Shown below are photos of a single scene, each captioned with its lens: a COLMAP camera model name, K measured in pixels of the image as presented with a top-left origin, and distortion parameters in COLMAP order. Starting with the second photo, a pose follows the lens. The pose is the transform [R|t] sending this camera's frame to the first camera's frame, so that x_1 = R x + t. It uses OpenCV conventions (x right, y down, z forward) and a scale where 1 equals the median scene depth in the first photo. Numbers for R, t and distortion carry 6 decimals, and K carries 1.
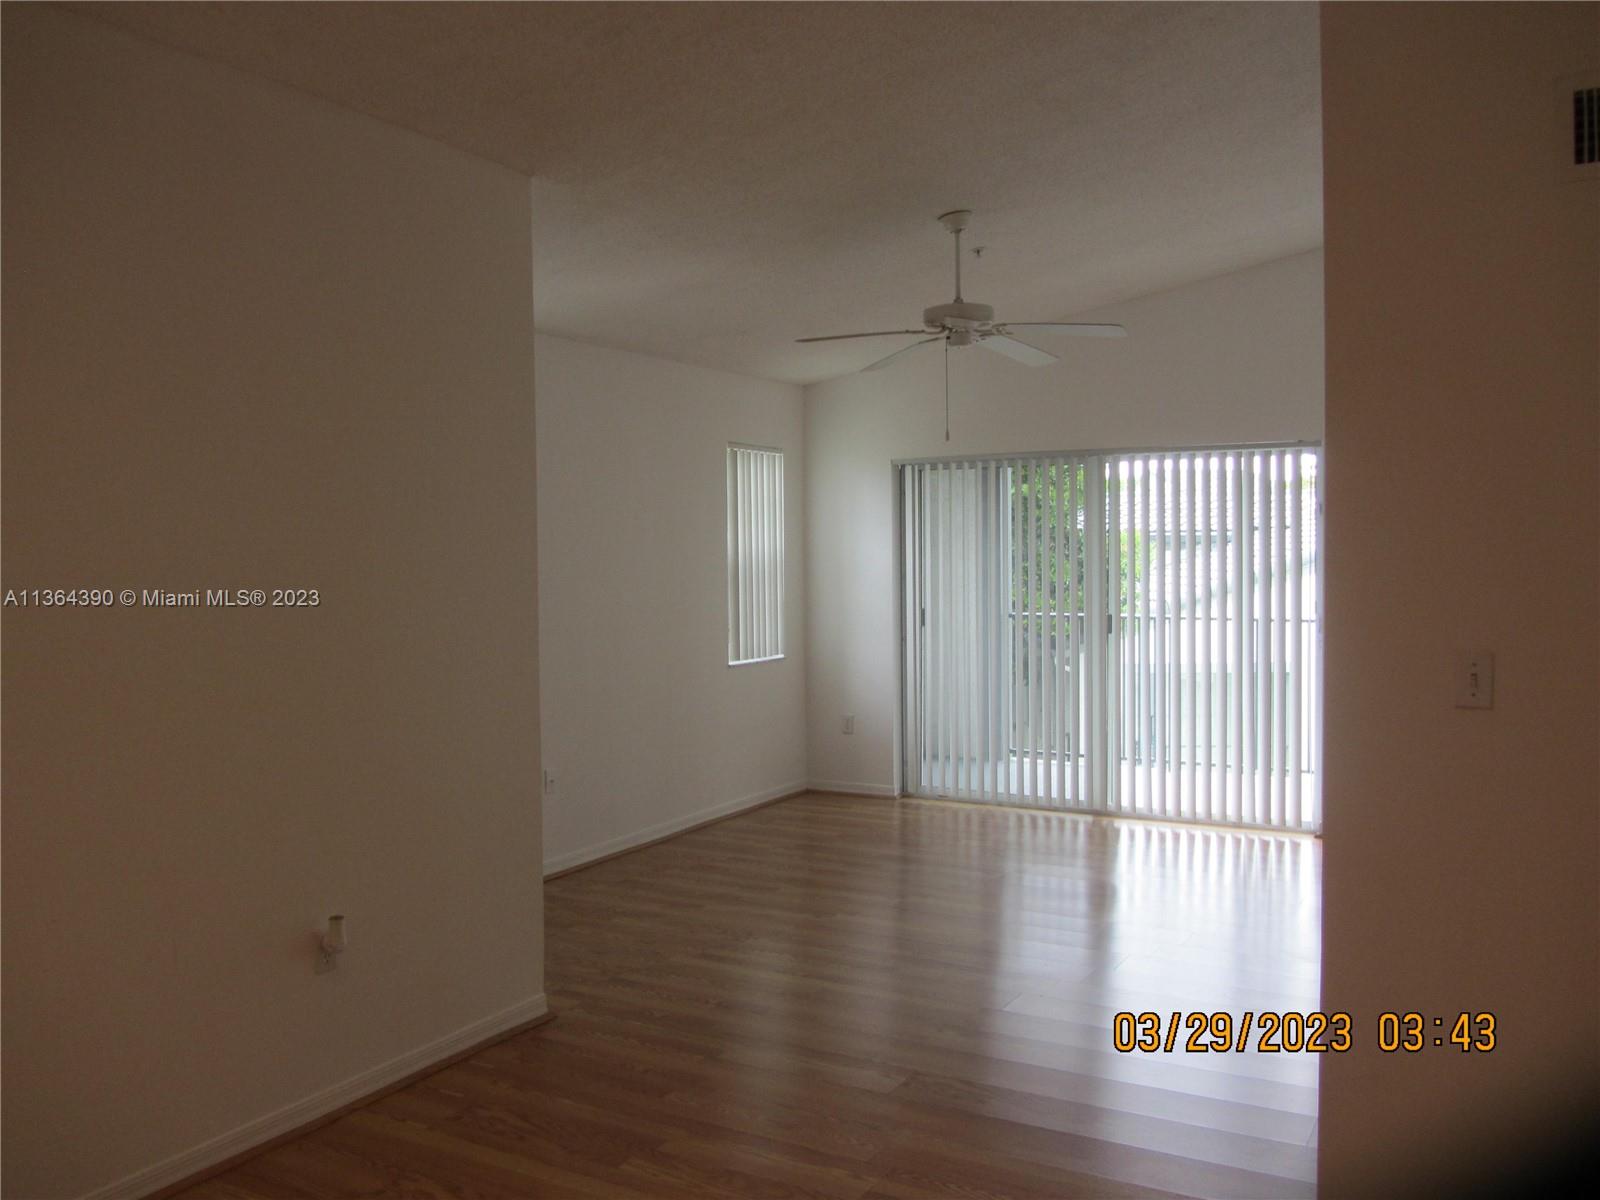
lens RADIAL K [[1322.7, 0, 802.9], [0, 1322.7, 597.1], [0, 0, 1]] dist [-0.028396, 0.009006]
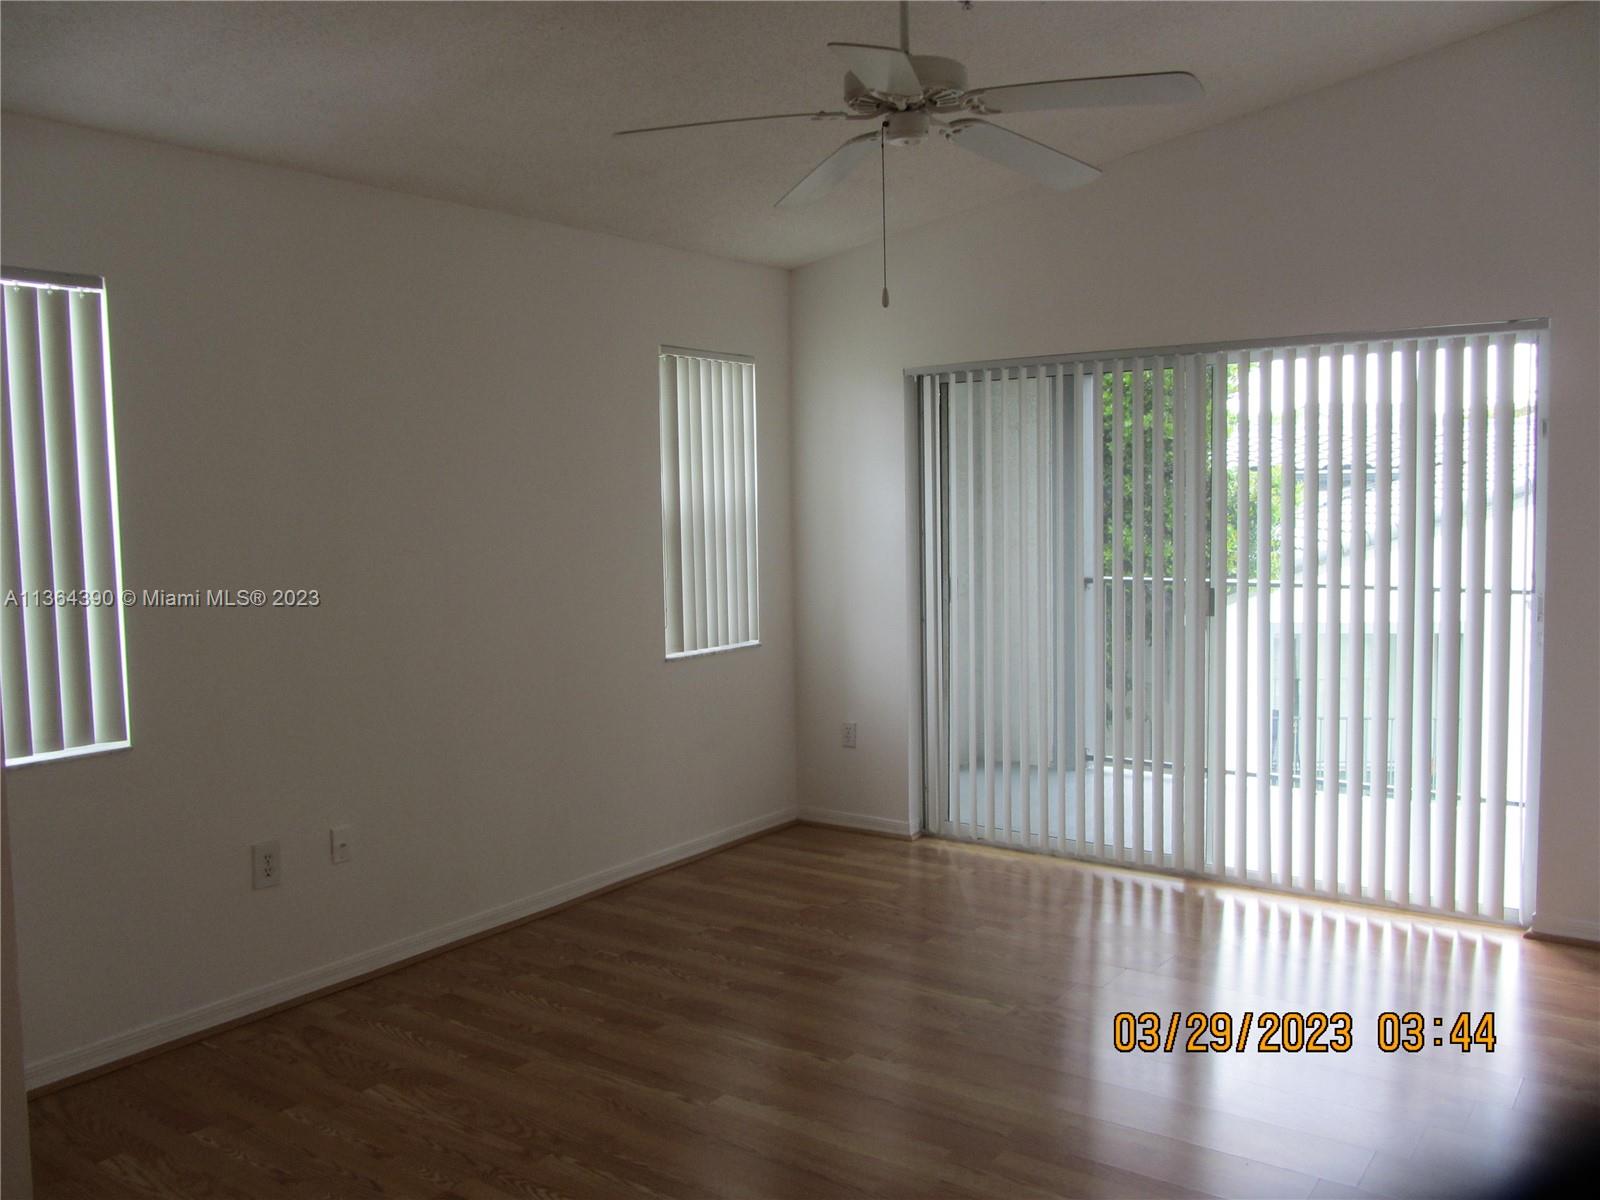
lens RADIAL K [[1322.7, 0, 798.9], [0, 1322.7, 598.1], [0, 0, 1]] dist [-0.028396, 0.009006]
pose [[0.993840, 0.000699, -0.110820, 0.094001], [0.004233, 0.999011, 0.044266, -0.012700], [0.110741, -0.044462, 0.992854, 0.293333]]
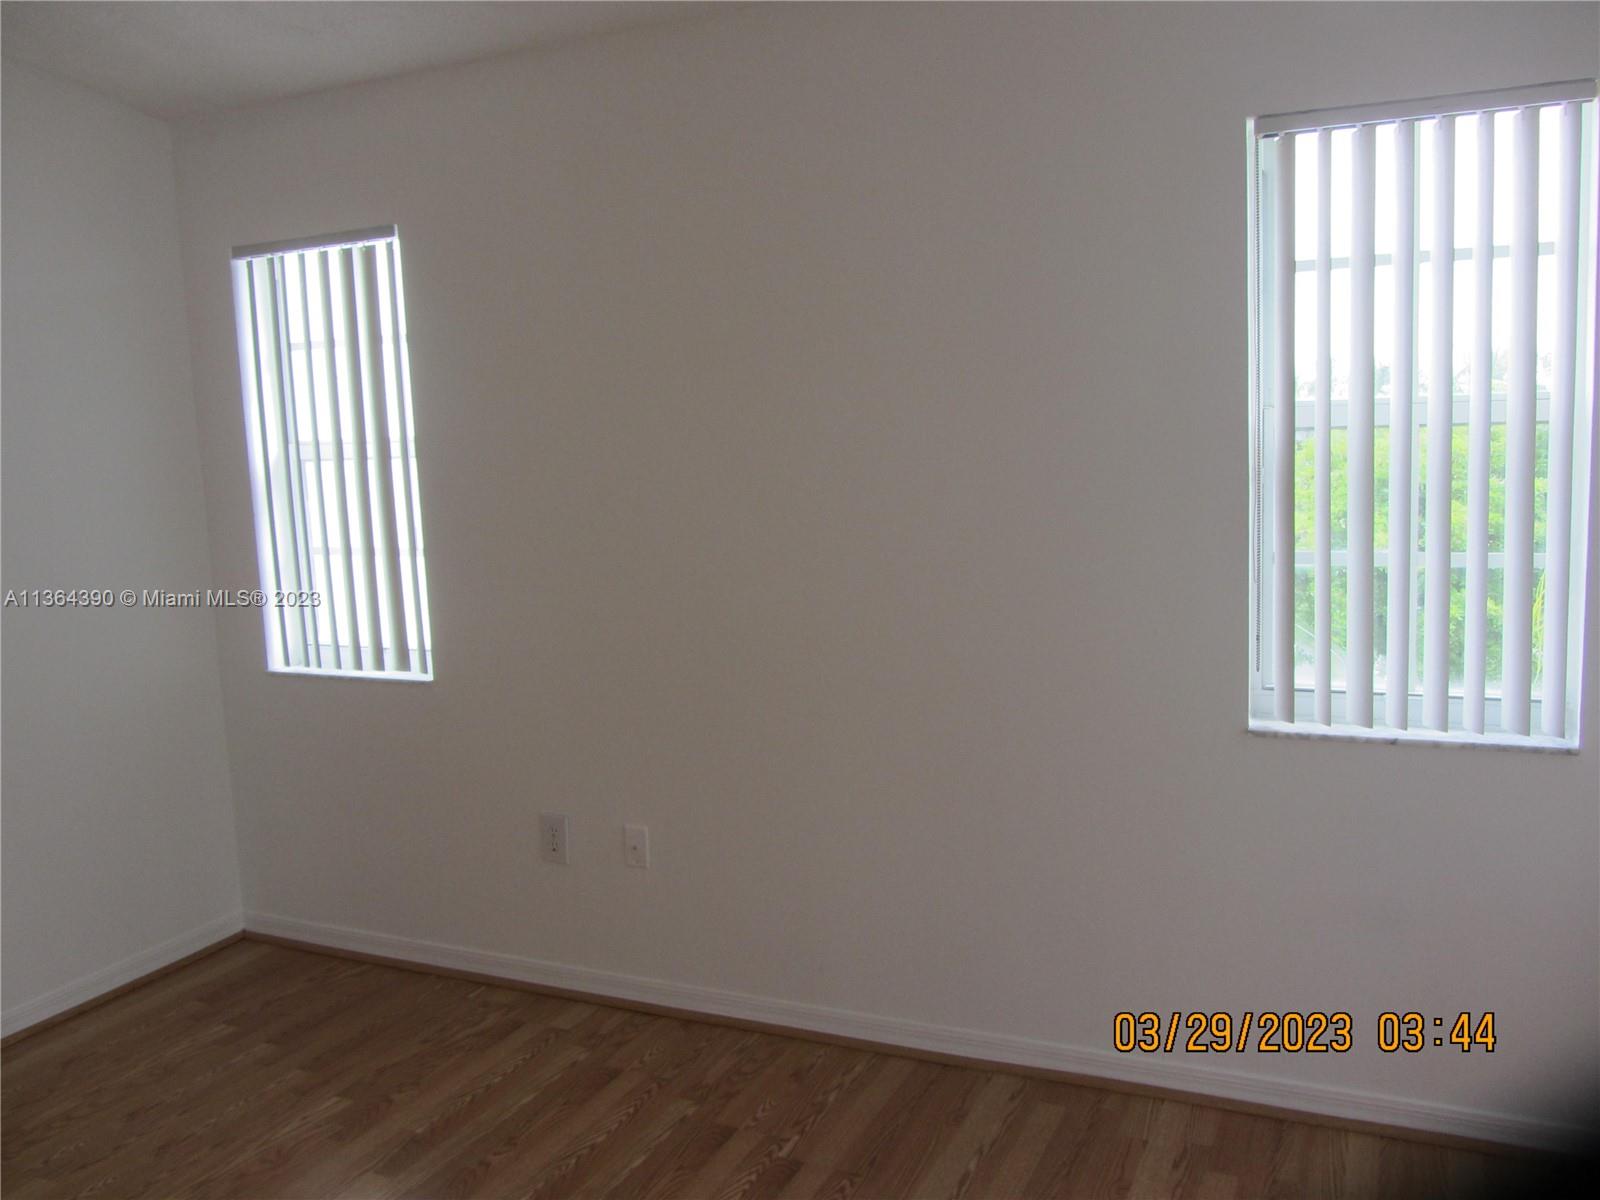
lens RADIAL K [[1322.7, 0, 803.9], [0, 1322.7, 594.9], [0, 0, 1]] dist [-0.028396, 0.009006]
pose [[0.080715, 0.134383, -0.987637, 0.295953], [0.006340, 0.990780, 0.135329, -0.037144], [0.996717, -0.017185, 0.079118, 0.832915]]
